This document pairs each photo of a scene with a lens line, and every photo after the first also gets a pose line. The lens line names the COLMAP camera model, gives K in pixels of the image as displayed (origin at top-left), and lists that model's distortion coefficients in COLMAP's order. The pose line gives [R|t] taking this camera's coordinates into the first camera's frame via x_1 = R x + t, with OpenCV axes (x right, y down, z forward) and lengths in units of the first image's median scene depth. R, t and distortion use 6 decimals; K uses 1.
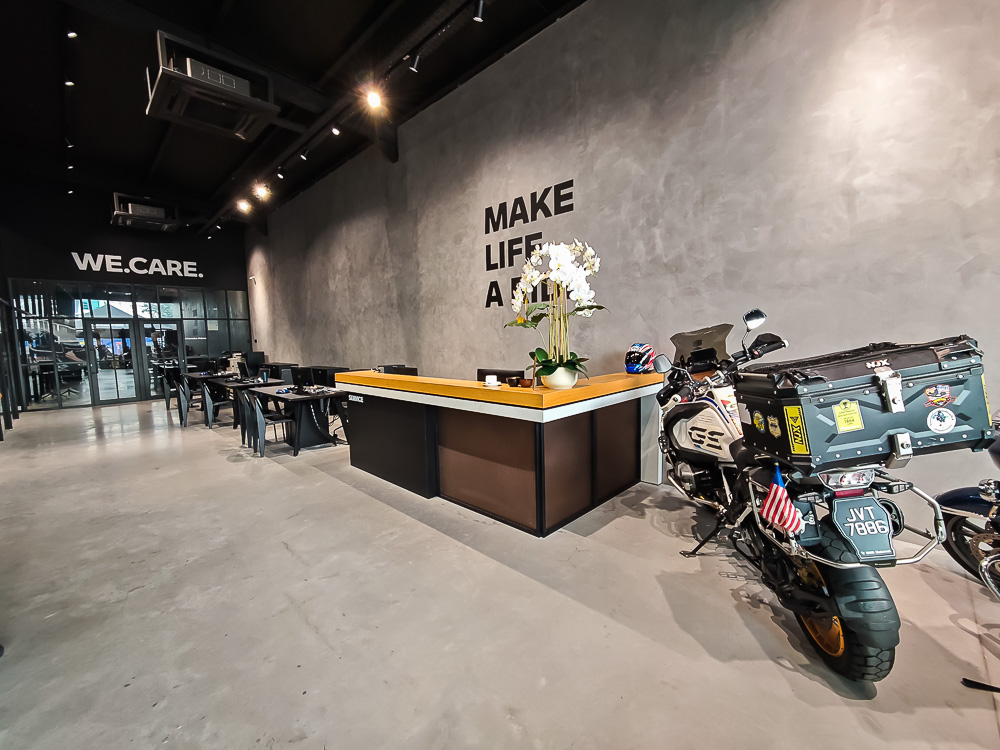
lens RADIAL K [[418.5, 0, 493.2], [0, 418.5, 376.0], [0, 0, 1]] dist [-0.007442, 0.001692]
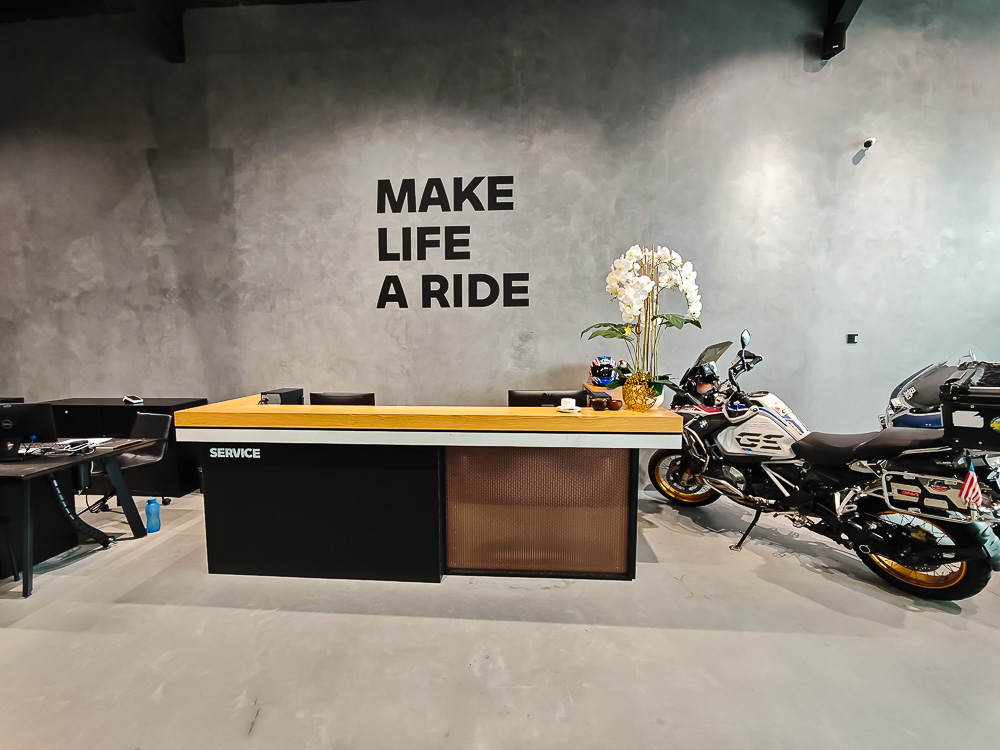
lens RADIAL K [[418.5, 0, 499.2], [0, 418.5, 375.9], [0, 0, 1]] dist [-0.007442, 0.001692]
pose [[0.750693, -0.032739, 0.659839, -0.514486], [0.045336, 0.998970, -0.002013, -0.040295], [-0.659094, 0.031425, 0.751404, 0.401796]]
